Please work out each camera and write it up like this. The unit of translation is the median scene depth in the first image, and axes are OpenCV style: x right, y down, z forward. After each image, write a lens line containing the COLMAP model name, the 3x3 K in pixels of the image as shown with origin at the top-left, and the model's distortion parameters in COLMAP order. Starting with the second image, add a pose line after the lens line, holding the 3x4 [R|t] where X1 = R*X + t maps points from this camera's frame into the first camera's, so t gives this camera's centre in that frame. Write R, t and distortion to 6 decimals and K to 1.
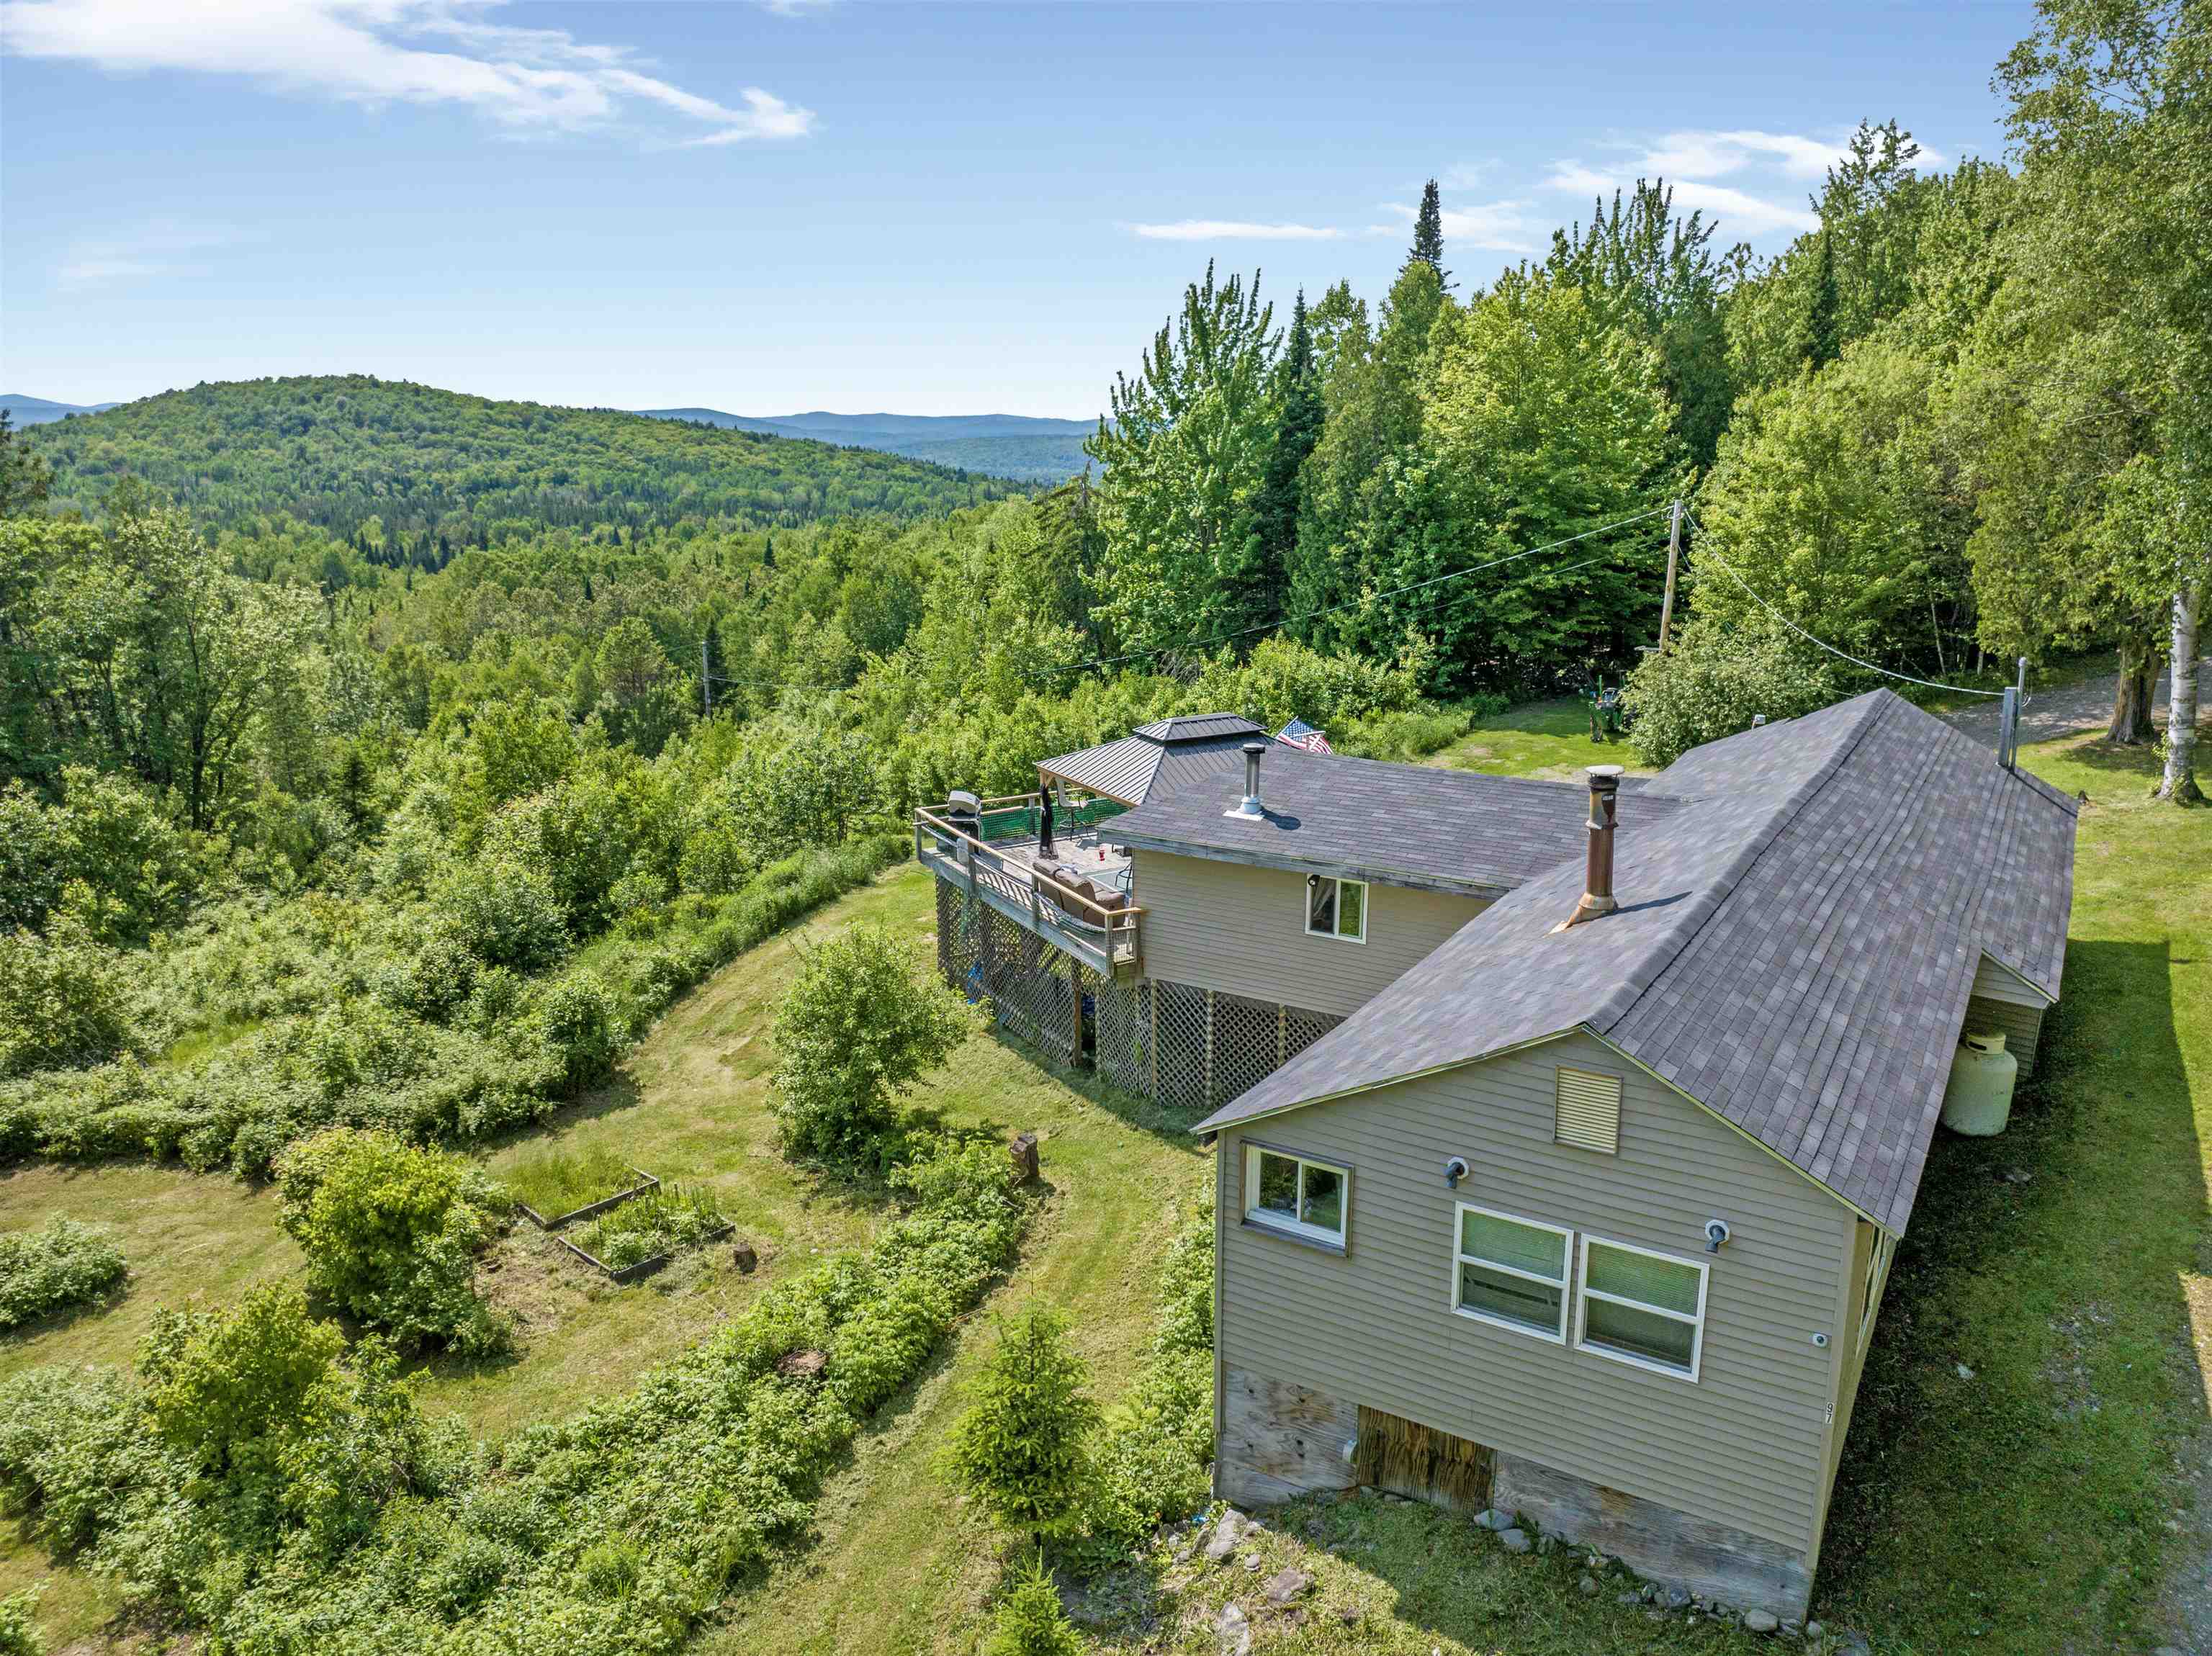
lens RADIAL K [[1551.7, 0, 1113.2], [0, 1551.7, 822.5], [0, 0, 1]] dist [-0.042468, 0.008572]
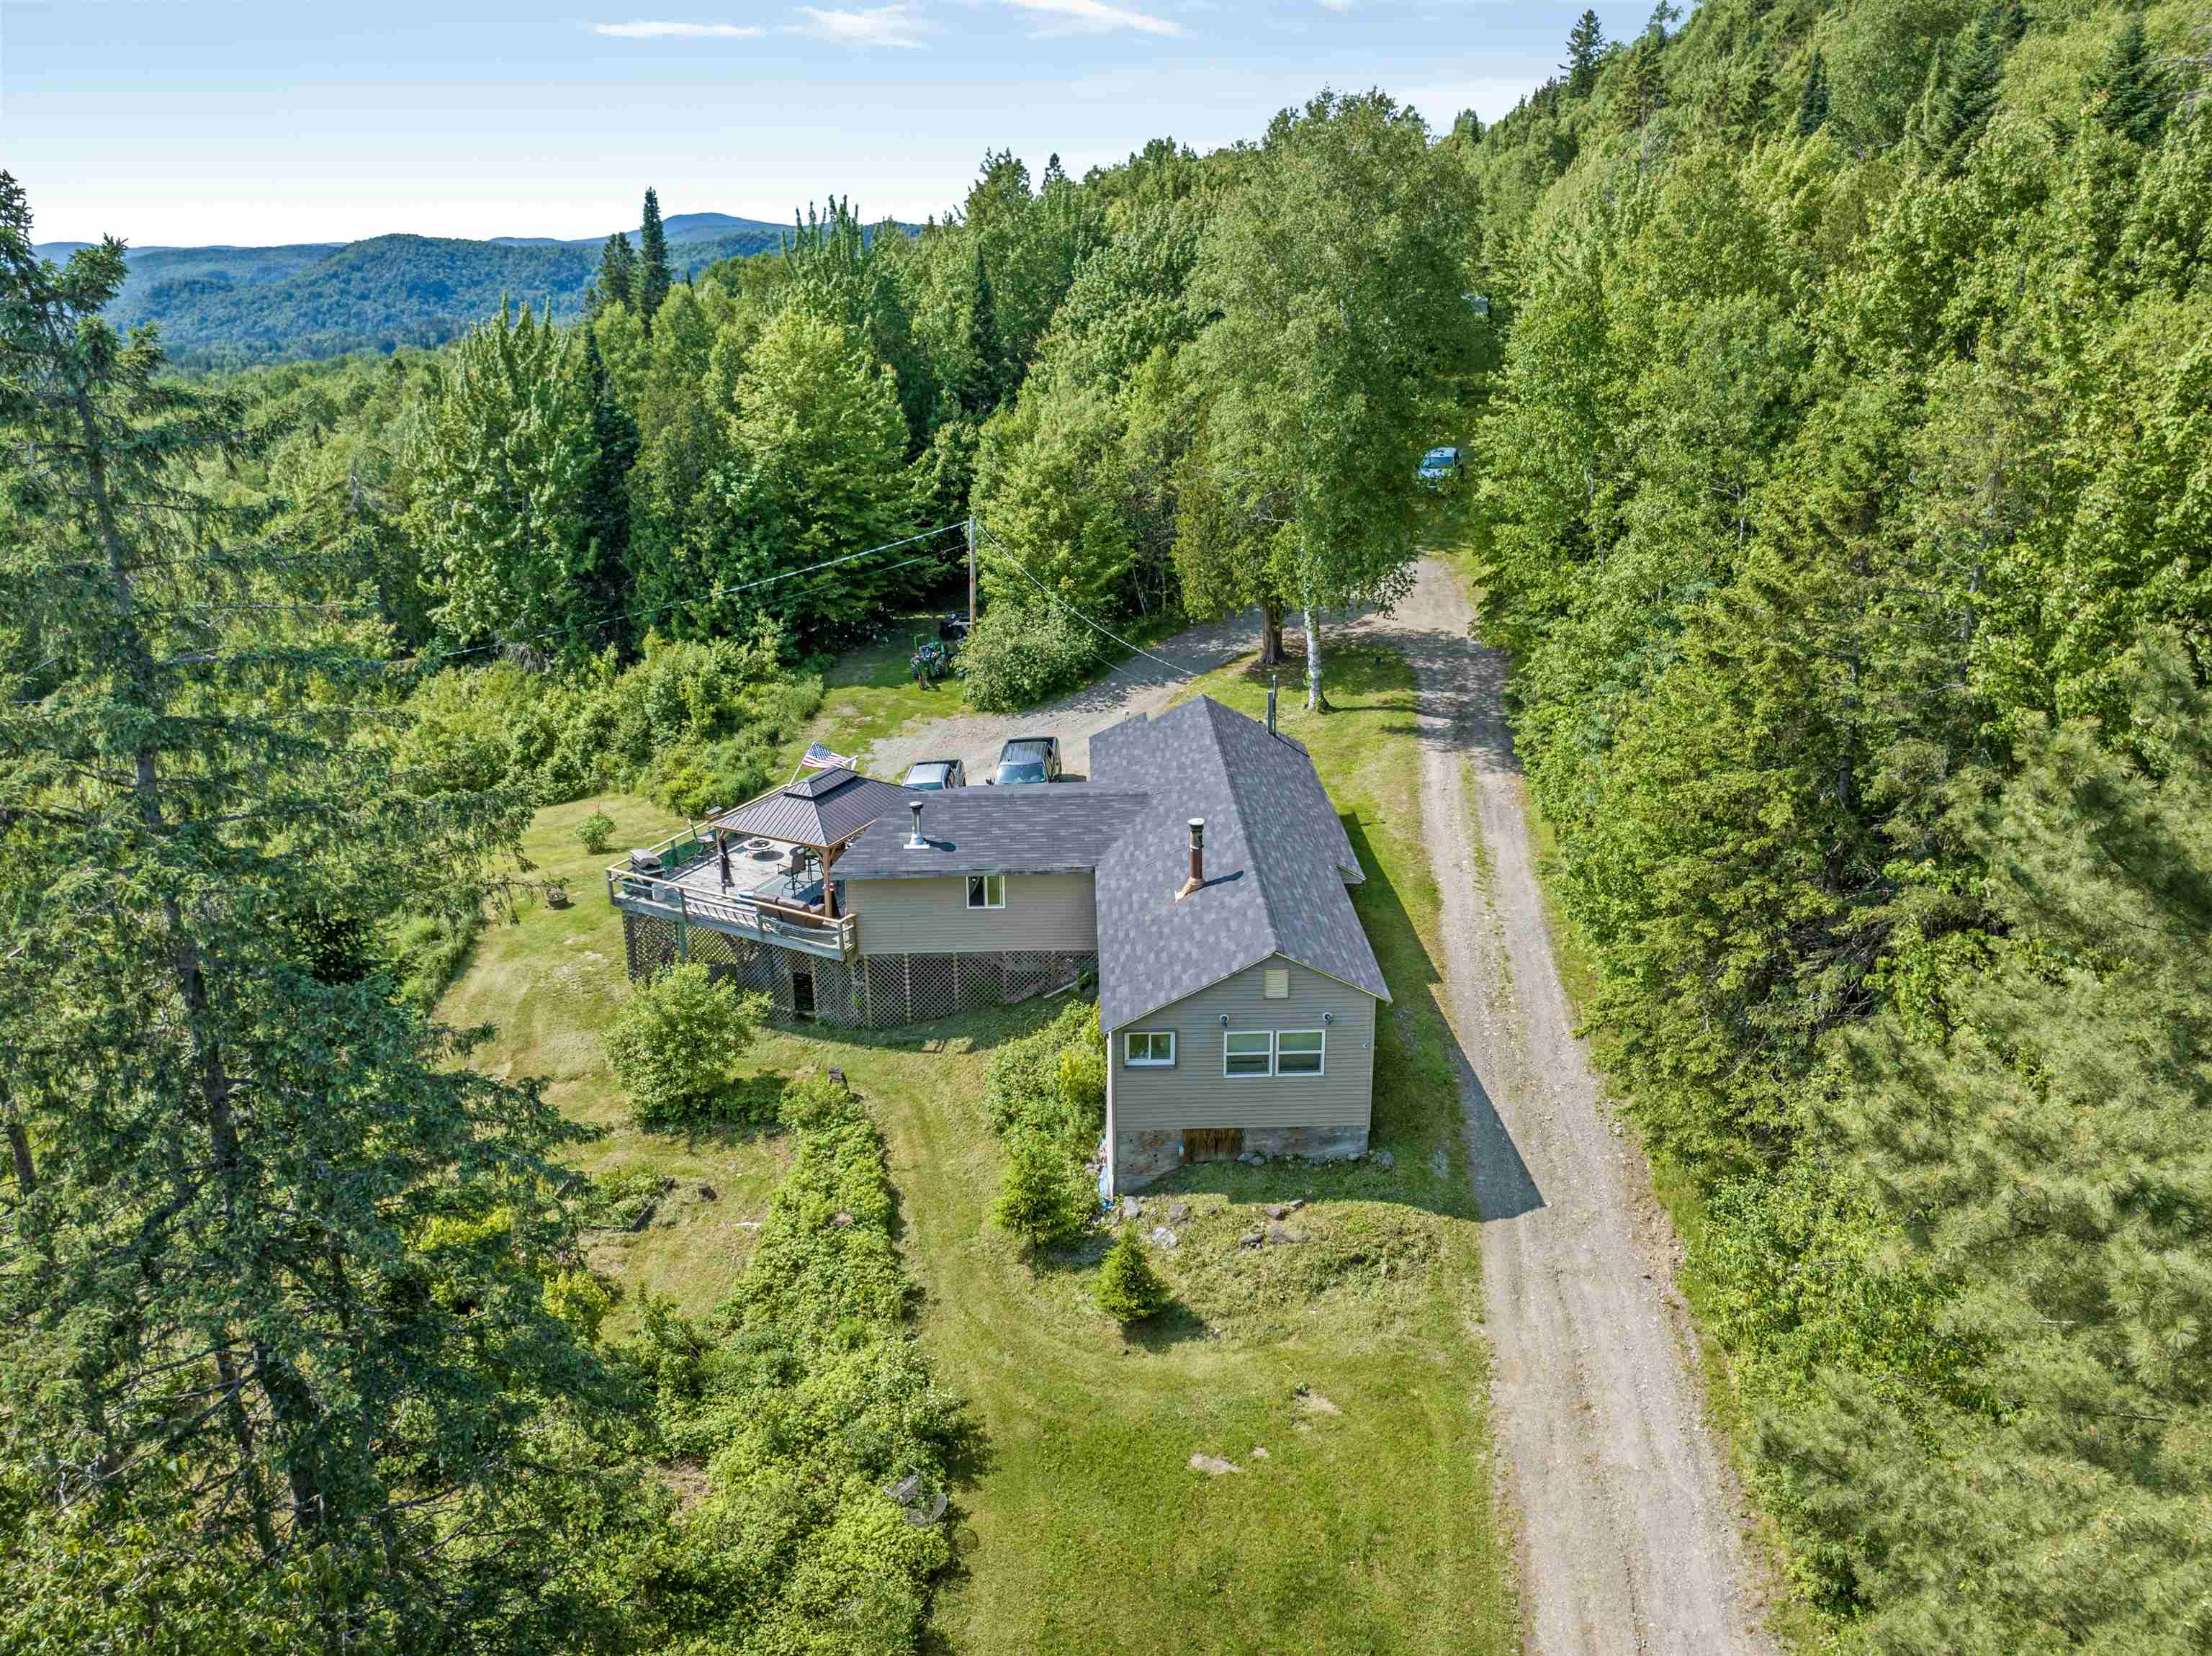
lens RADIAL K [[1551.7, 0, 1112.0], [0, 1551.7, 821.0], [0, 0, 1]] dist [-0.042468, 0.008572]
pose [[0.831128, -0.191881, 0.521928, -0.228981], [0.136392, 0.980253, 0.143184, -0.091325], [-0.539095, -0.047818, 0.840886, -0.187820]]
